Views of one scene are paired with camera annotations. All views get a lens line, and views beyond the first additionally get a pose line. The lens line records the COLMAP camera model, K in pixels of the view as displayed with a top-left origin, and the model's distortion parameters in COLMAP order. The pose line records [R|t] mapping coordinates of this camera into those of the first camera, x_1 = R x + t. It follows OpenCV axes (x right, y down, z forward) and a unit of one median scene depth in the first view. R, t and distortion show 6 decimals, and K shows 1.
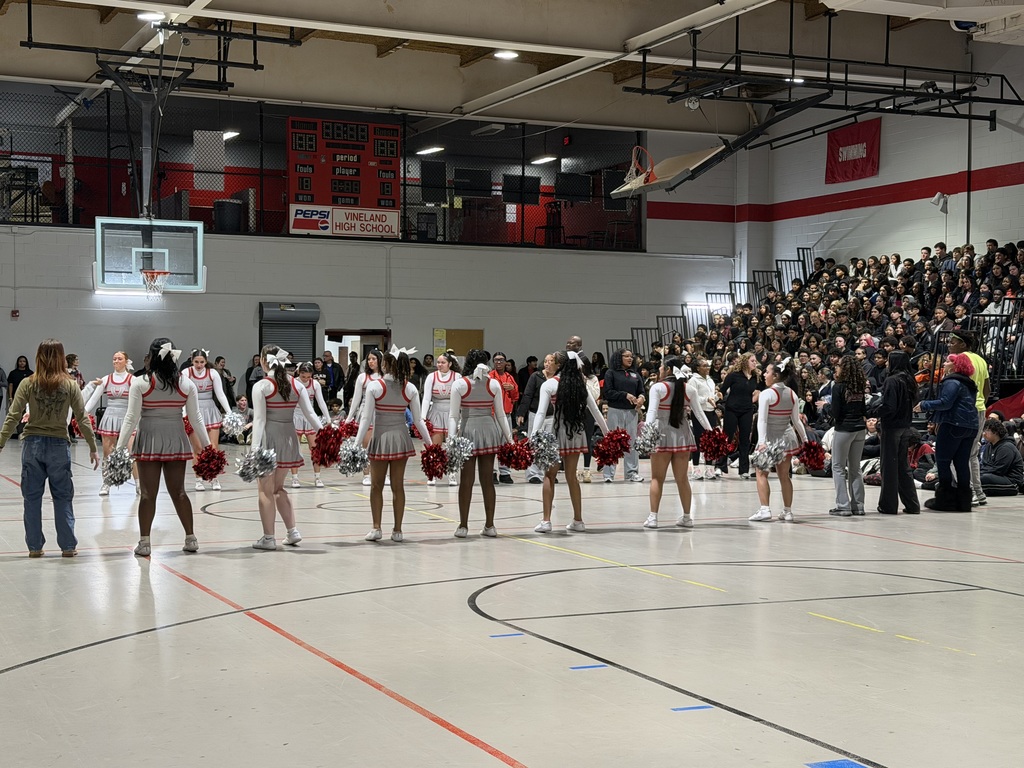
lens RADIAL K [[1496.8, 0, 488.7], [0, 1496.8, 383.5], [0, 0, 1]] dist [0.189253, 0.000000]
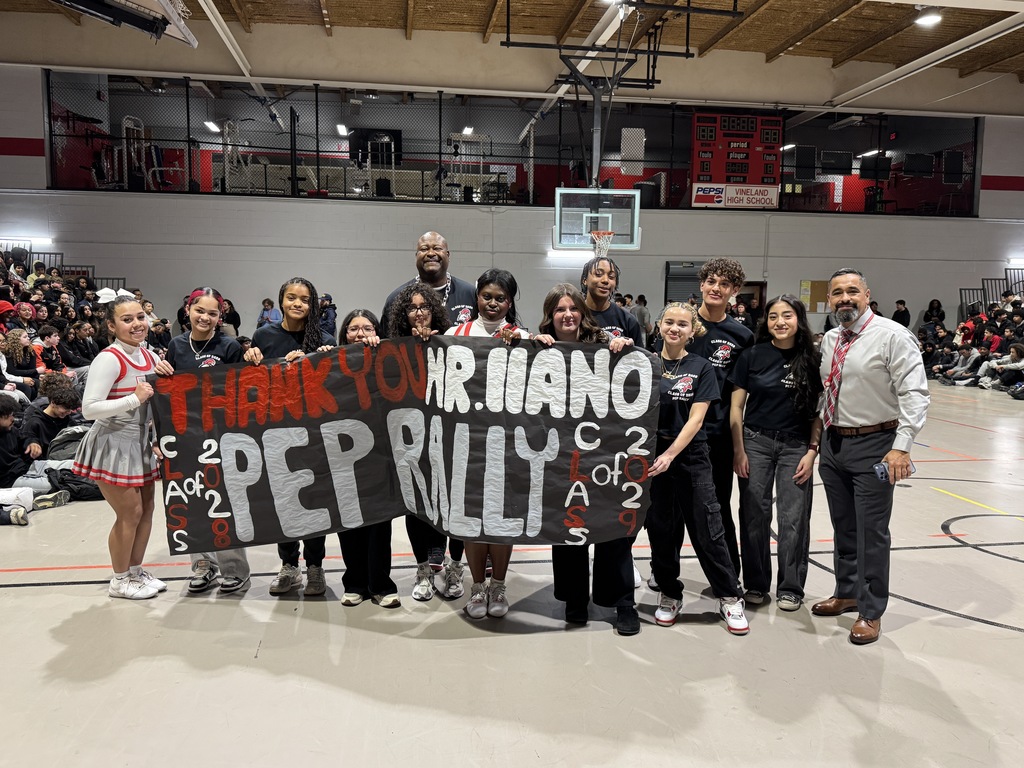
lens RADIAL K [[749.0, 0, 508.6], [0, 749.0, 382.0], [0, 0, 1]] dist [-0.034736, -0.005119]
pose [[0.962271, 0.026159, -0.270833, -0.106070], [-0.001768, 0.995948, 0.089914, -0.007366], [0.272087, -0.086043, 0.958418, 0.332019]]
